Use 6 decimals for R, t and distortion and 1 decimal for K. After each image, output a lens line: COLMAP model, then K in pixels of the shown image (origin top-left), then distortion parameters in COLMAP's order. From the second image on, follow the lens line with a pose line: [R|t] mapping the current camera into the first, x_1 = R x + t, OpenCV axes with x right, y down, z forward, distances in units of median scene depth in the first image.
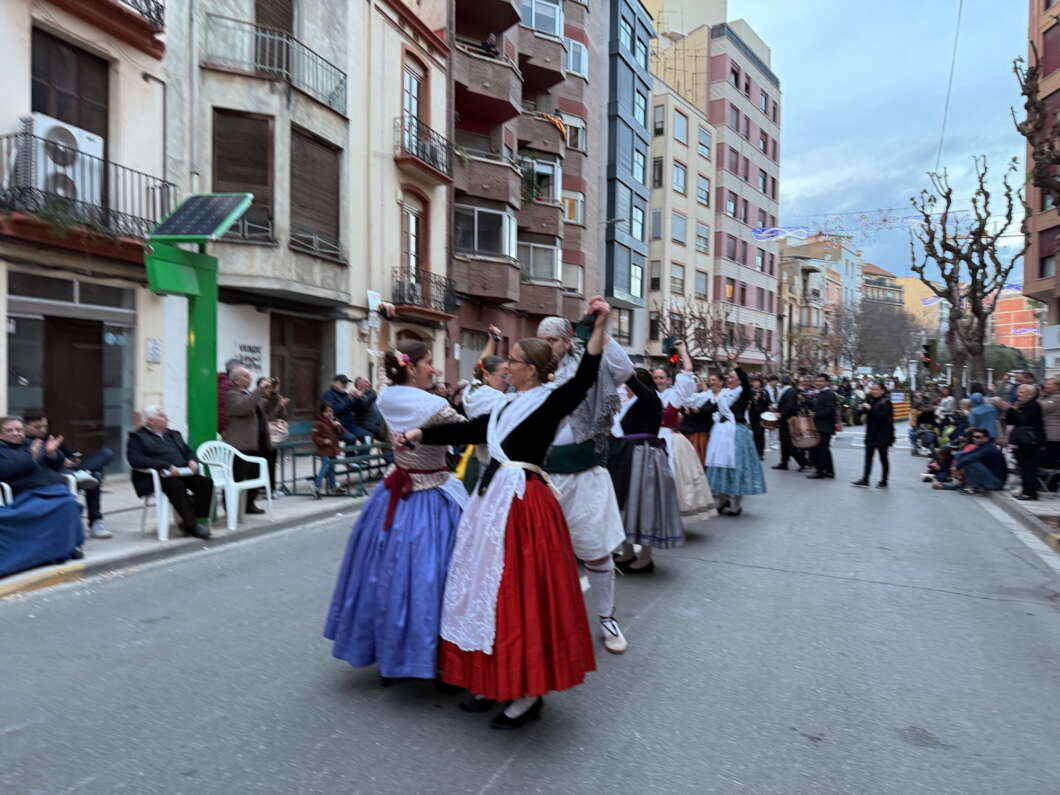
lens RADIAL K [[731.4, 0, 527.2], [0, 731.4, 407.0], [0, 0, 1]] dist [0.025715, -0.033750]
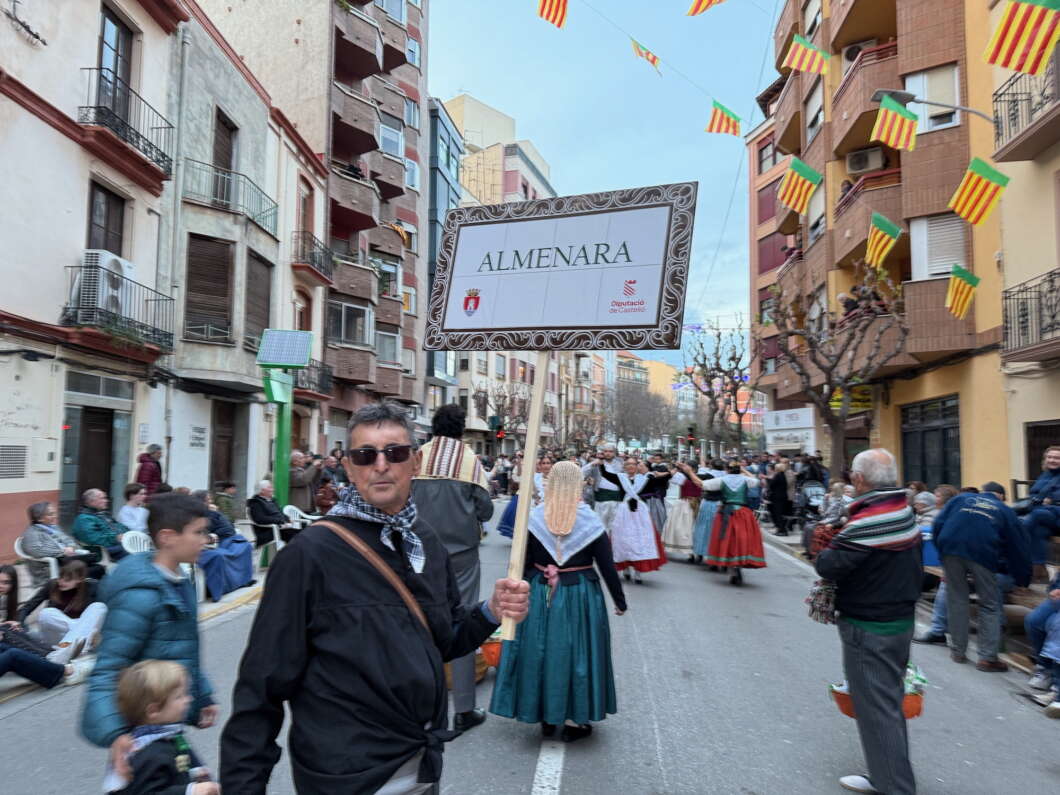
lens RADIAL K [[731.4, 0, 513.2], [0, 731.4, 405.4], [0, 0, 1]] dist [0.025715, -0.033750]
pose [[0.956298, 0.027079, 0.291139, -0.150236], [-0.000405, 0.995824, -0.091290, -0.006529], [-0.292395, 0.087183, 0.952315, -0.170515]]
